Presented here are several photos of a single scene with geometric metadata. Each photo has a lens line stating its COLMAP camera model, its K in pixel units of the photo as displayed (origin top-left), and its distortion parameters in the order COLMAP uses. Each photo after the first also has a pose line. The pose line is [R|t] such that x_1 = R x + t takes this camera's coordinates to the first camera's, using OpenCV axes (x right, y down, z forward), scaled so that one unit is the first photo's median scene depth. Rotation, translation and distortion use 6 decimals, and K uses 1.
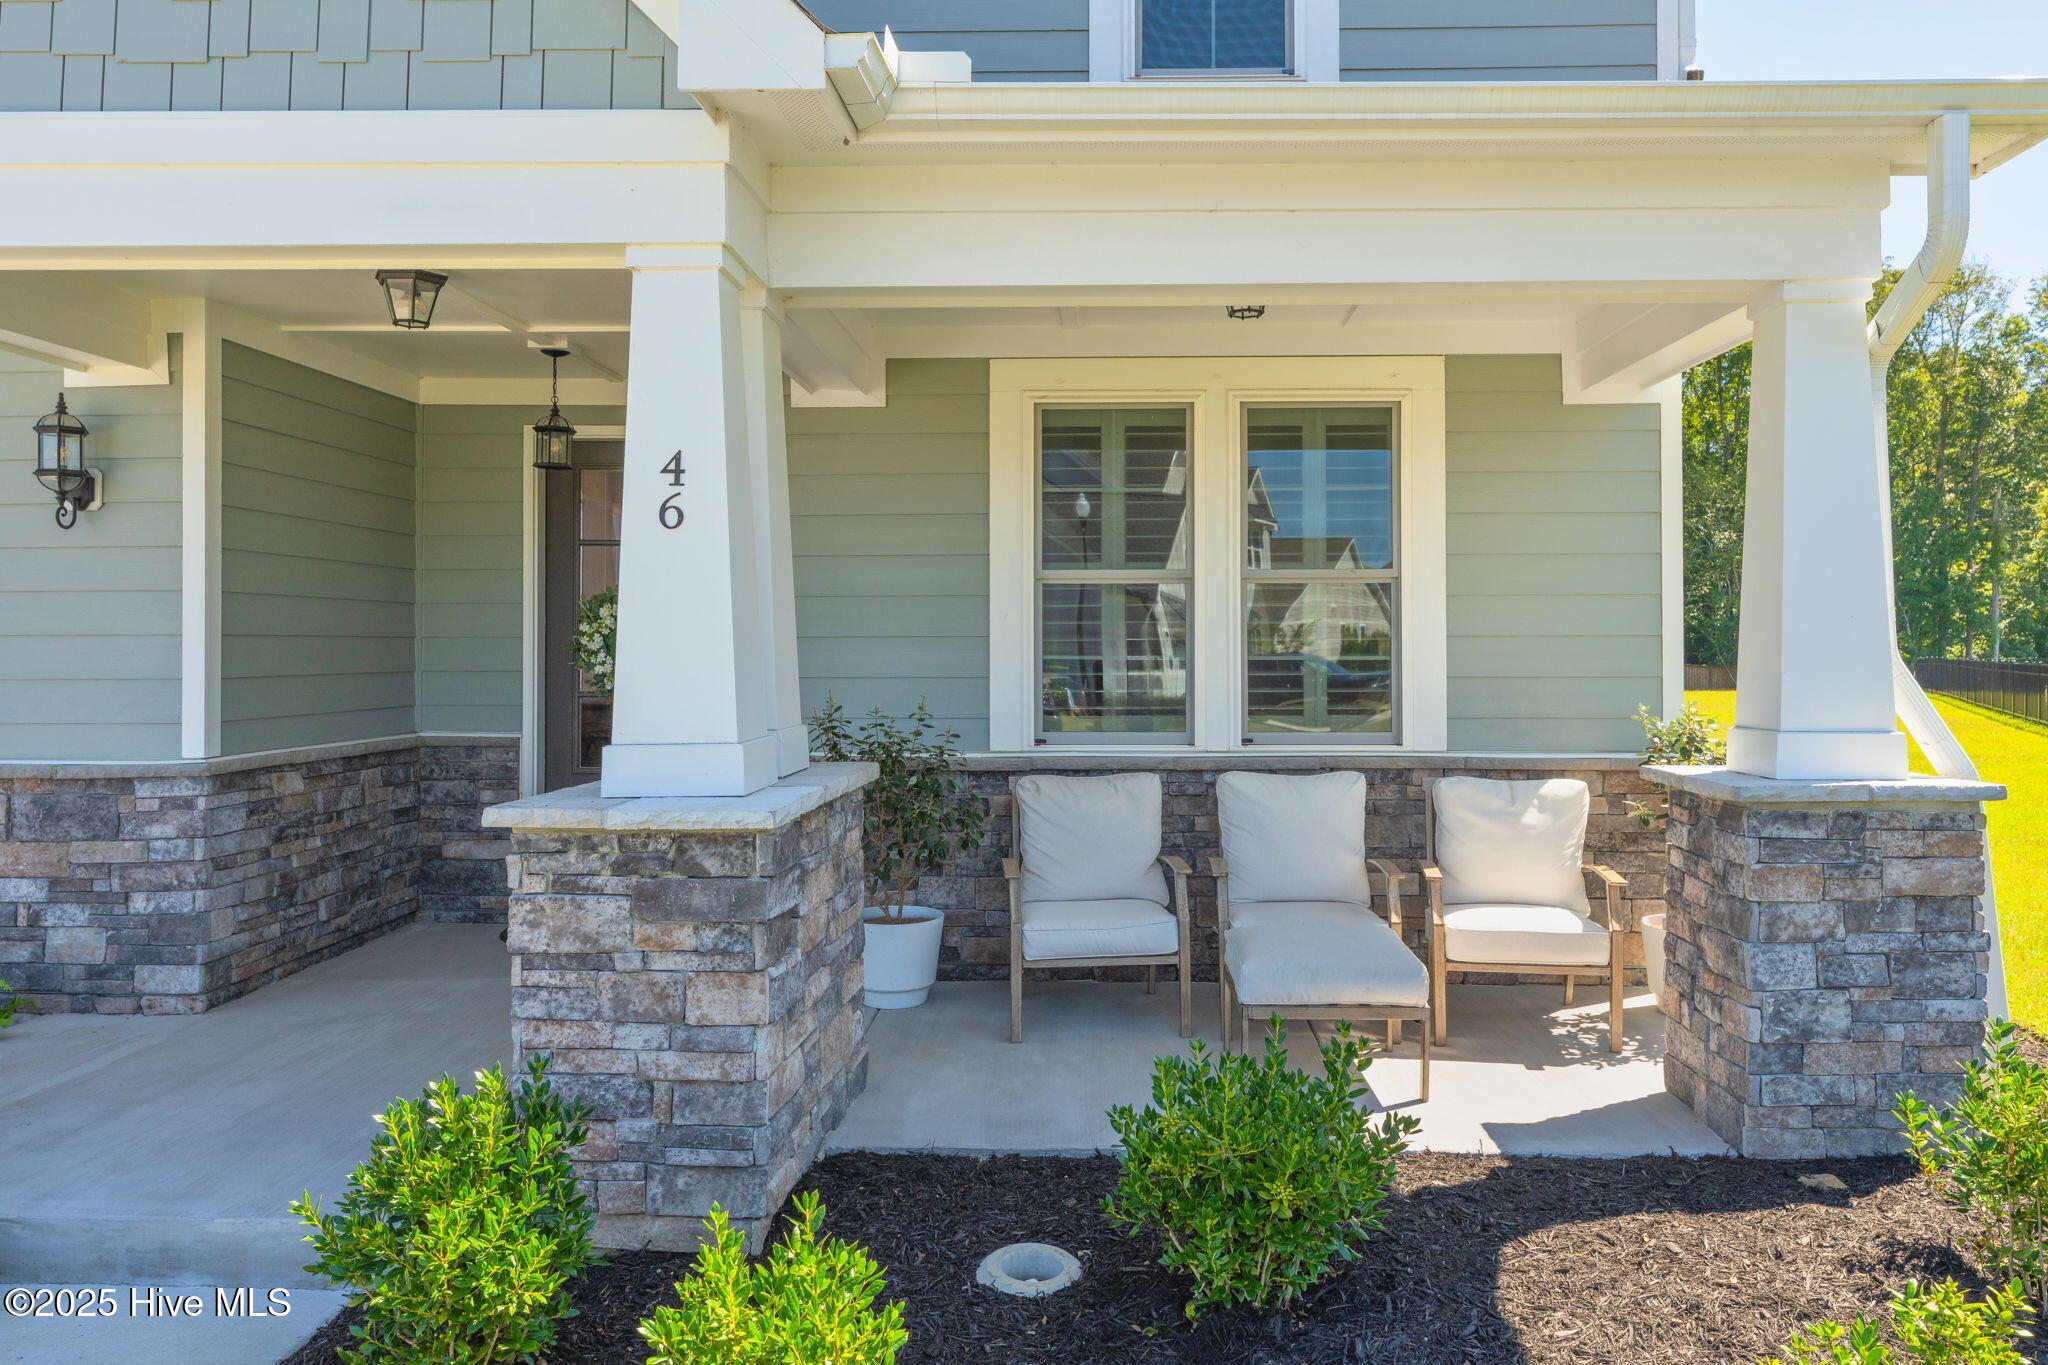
lens RADIAL K [[1365.7, 0, 1021.3], [0, 1365.7, 718.5], [0, 0, 1]] dist [-0.000304, 0.000442]
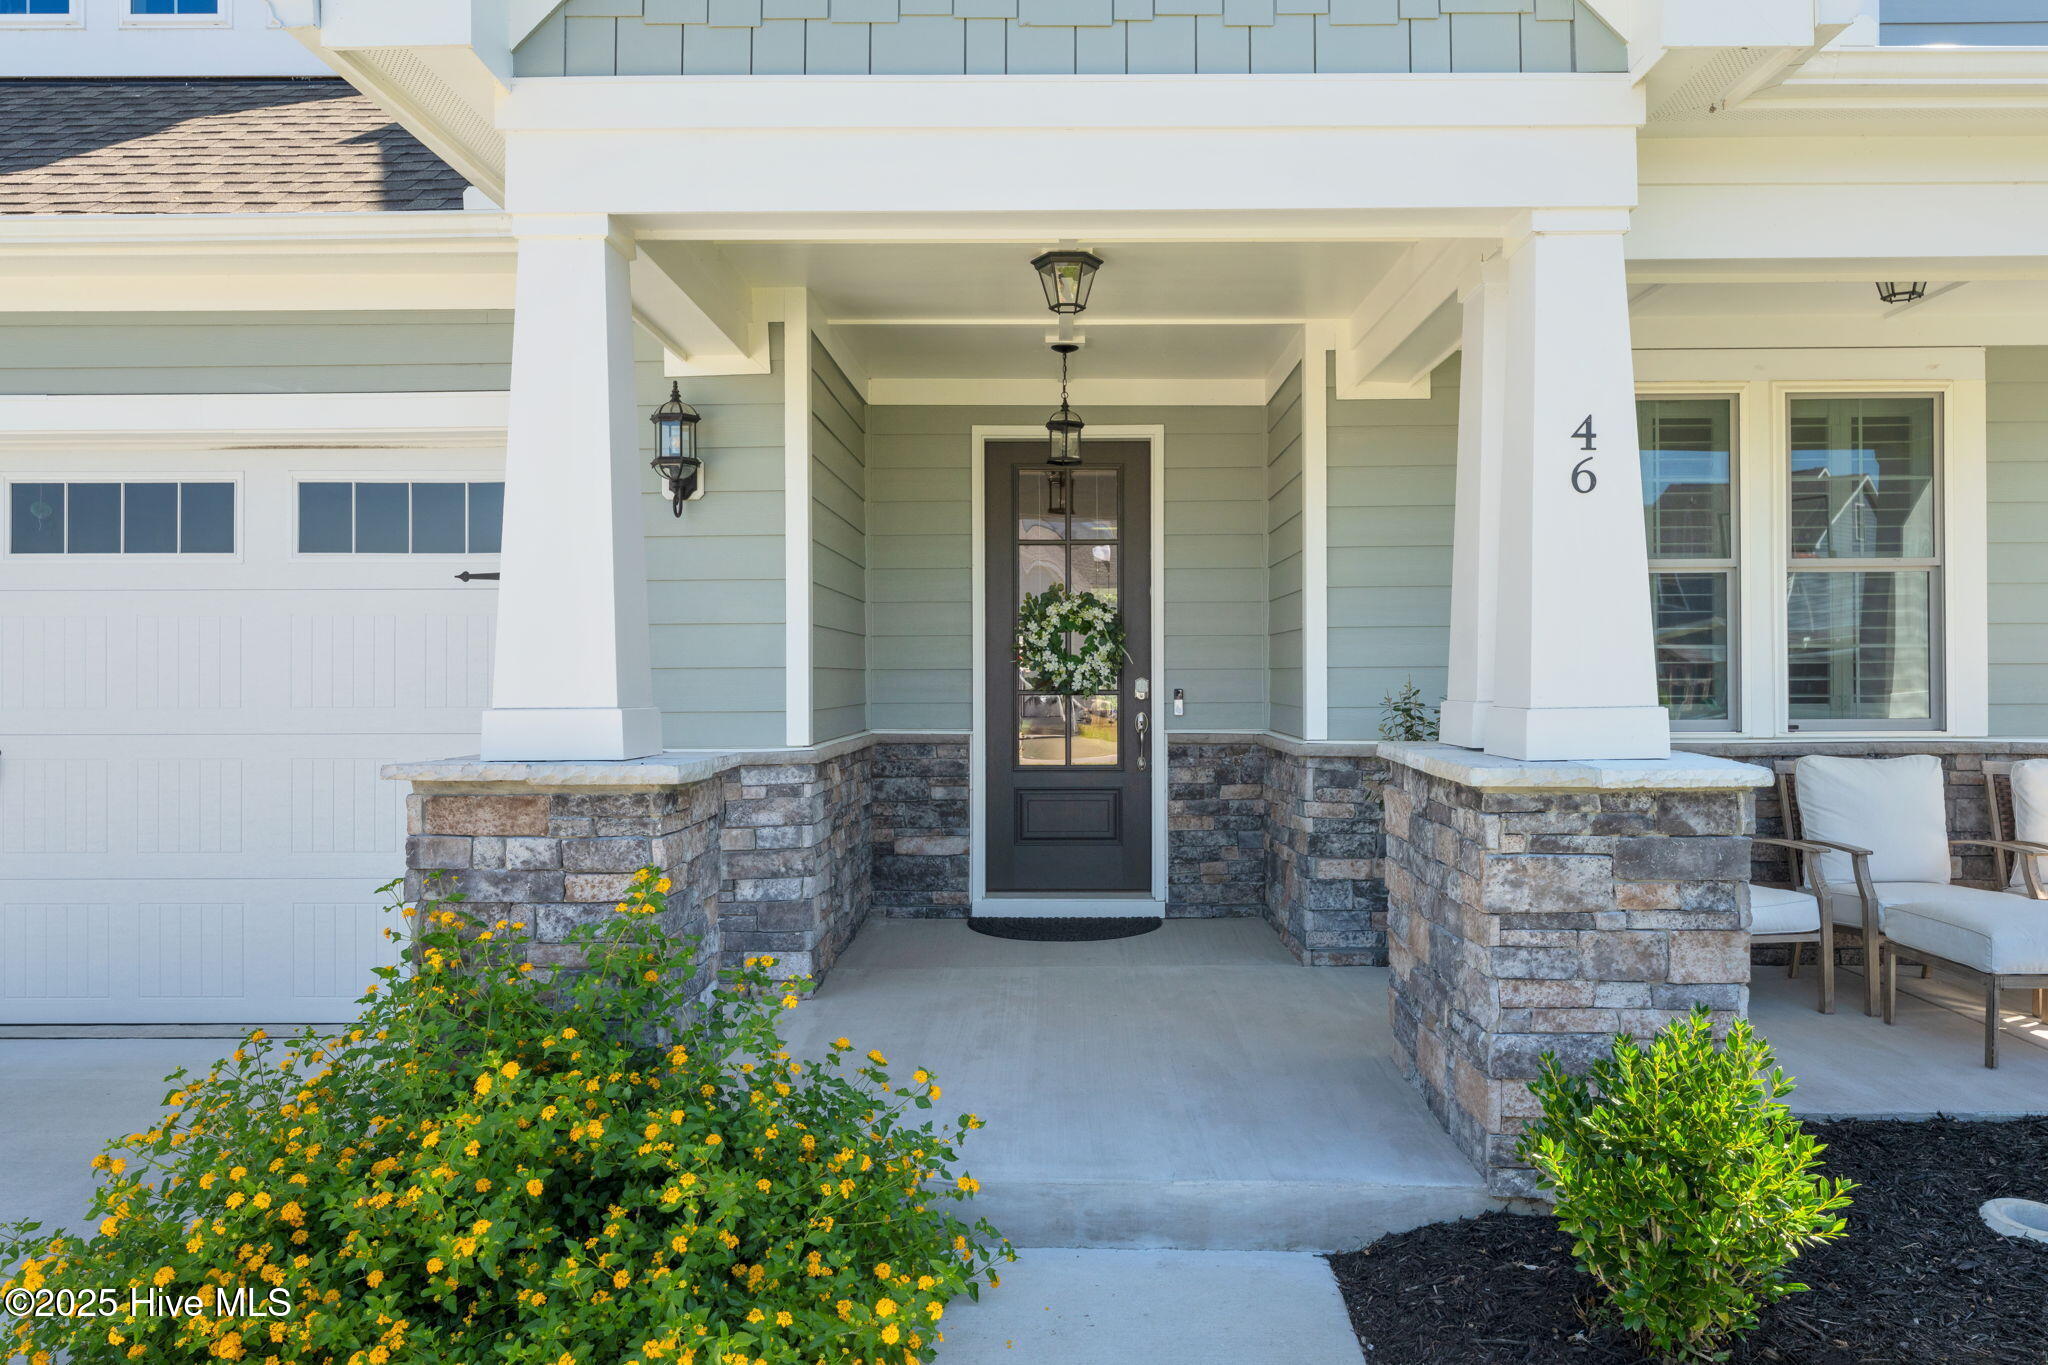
lens RADIAL K [[1332.3, 0, 1013.2], [0, 1332.3, 757.4], [0, 0, 1]] dist [-0.000838, -0.001178]
pose [[0.999937, -0.004472, 0.010327, -0.715475], [0.004387, 0.999956, 0.008233, 0.046944], [-0.010363, -0.008187, 0.999913, 0.027563]]
